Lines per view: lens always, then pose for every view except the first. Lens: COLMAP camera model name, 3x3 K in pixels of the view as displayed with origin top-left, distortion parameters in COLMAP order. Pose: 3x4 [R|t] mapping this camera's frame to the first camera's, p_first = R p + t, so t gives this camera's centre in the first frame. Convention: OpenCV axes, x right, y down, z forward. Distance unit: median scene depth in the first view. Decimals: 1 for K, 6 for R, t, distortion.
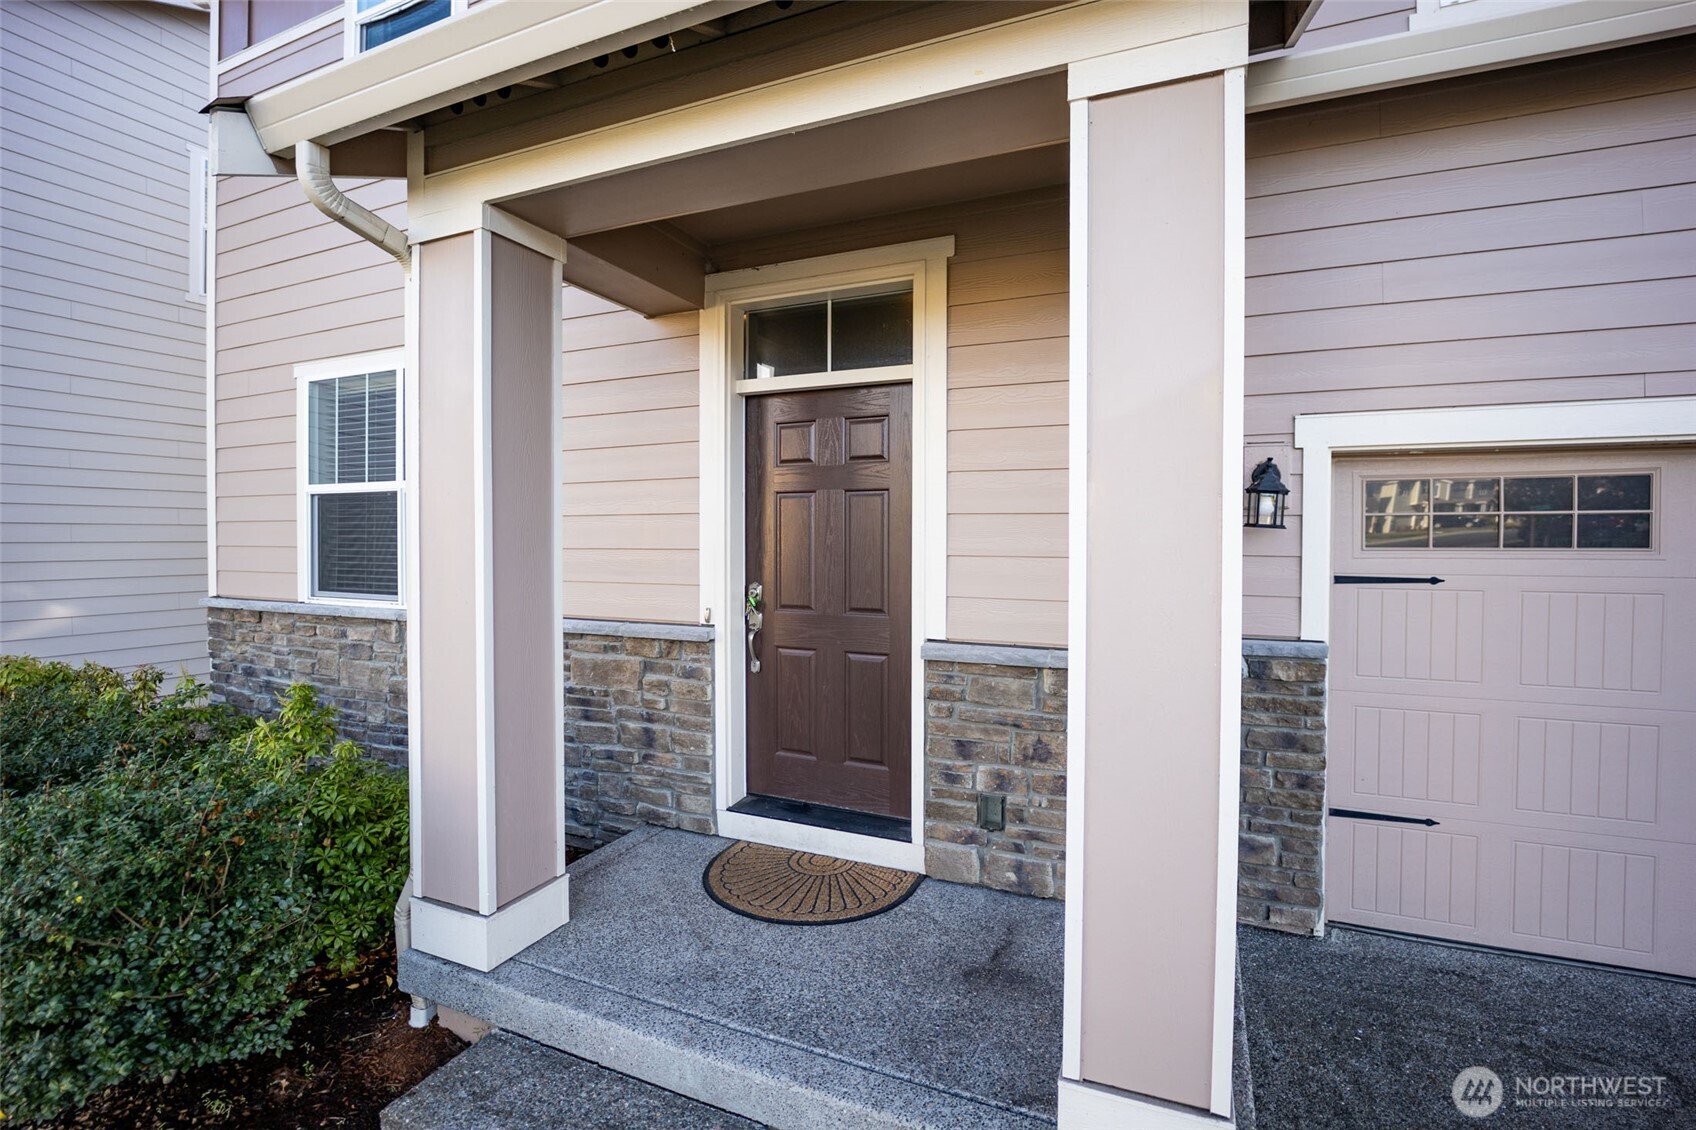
lens RADIAL K [[675.5, 0, 847.1], [0, 675.5, 543.1], [0, 0, 1]] dist [-0.016454, 0.000054]
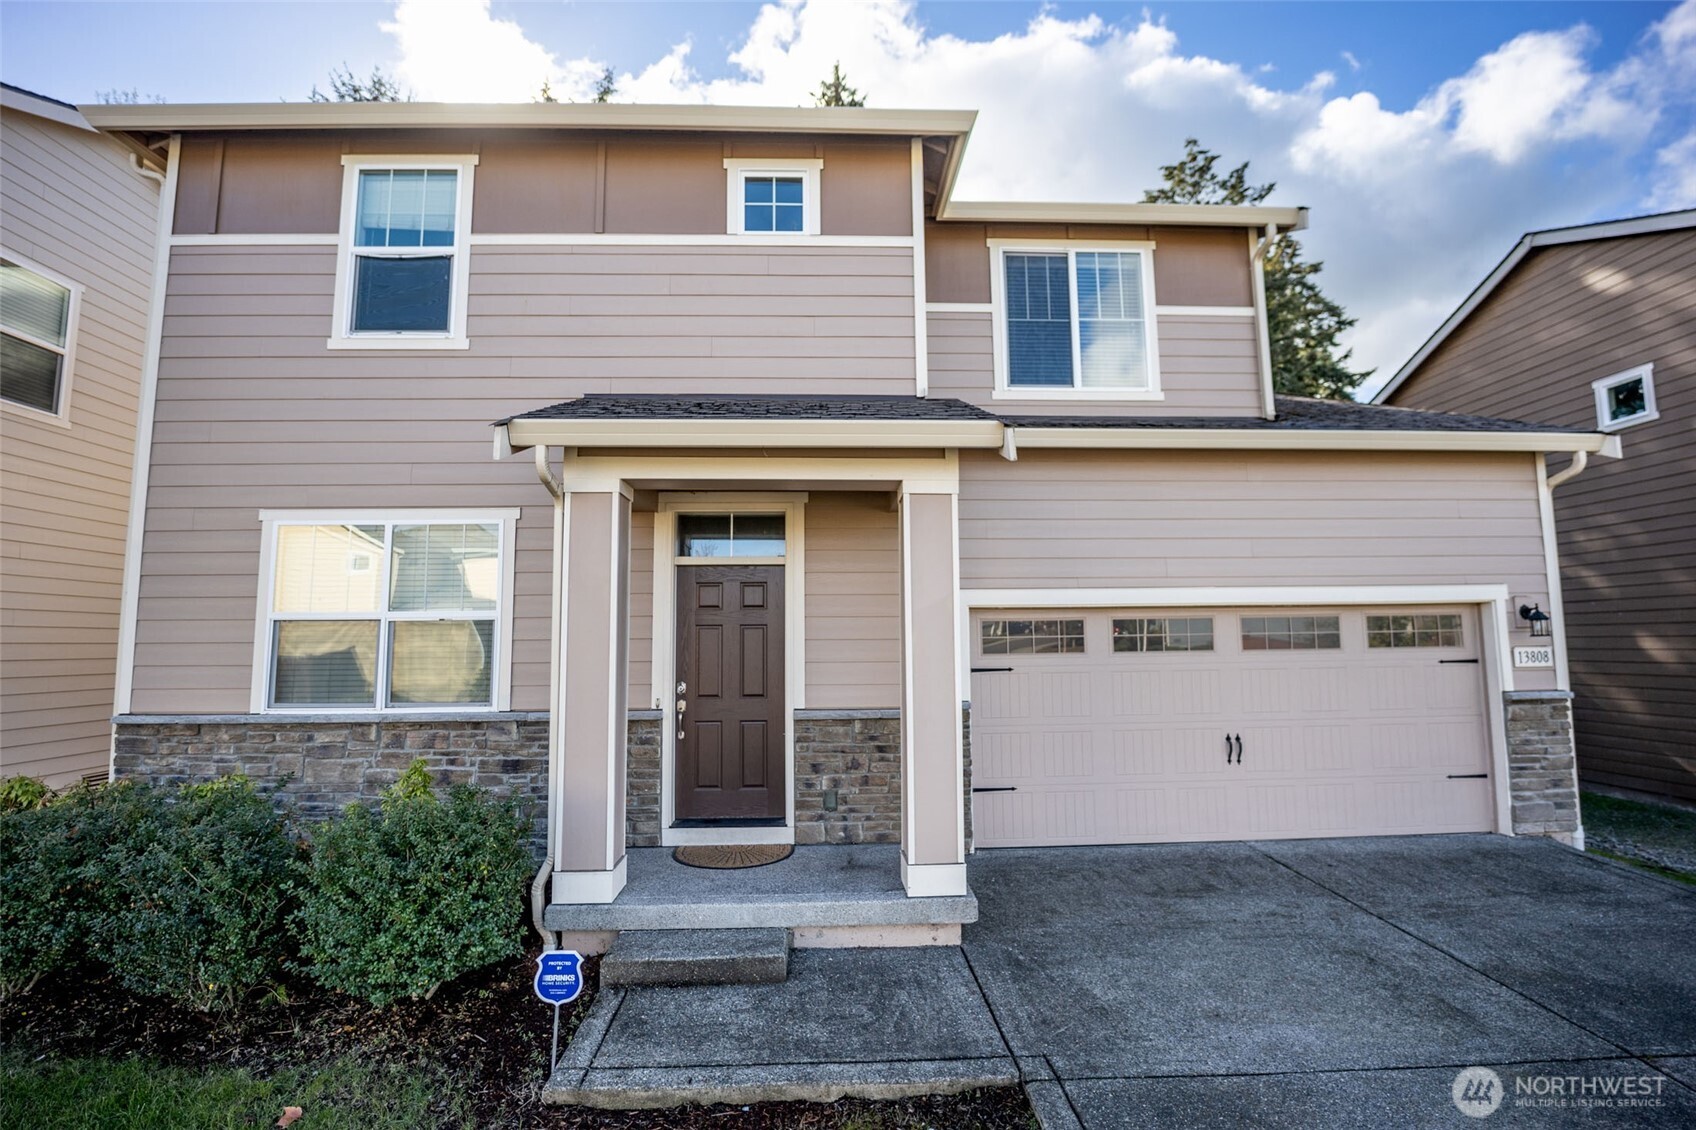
lens RADIAL K [[686.8, 0, 849.3], [0, 686.8, 567.9], [0, 0, 1]] dist [-0.022428, 0.000470]
pose [[0.877509, 0.044053, 0.477533, -0.597777], [0.012590, 0.993312, -0.114769, -0.019057], [-0.479395, 0.106723, 0.871086, -0.659068]]
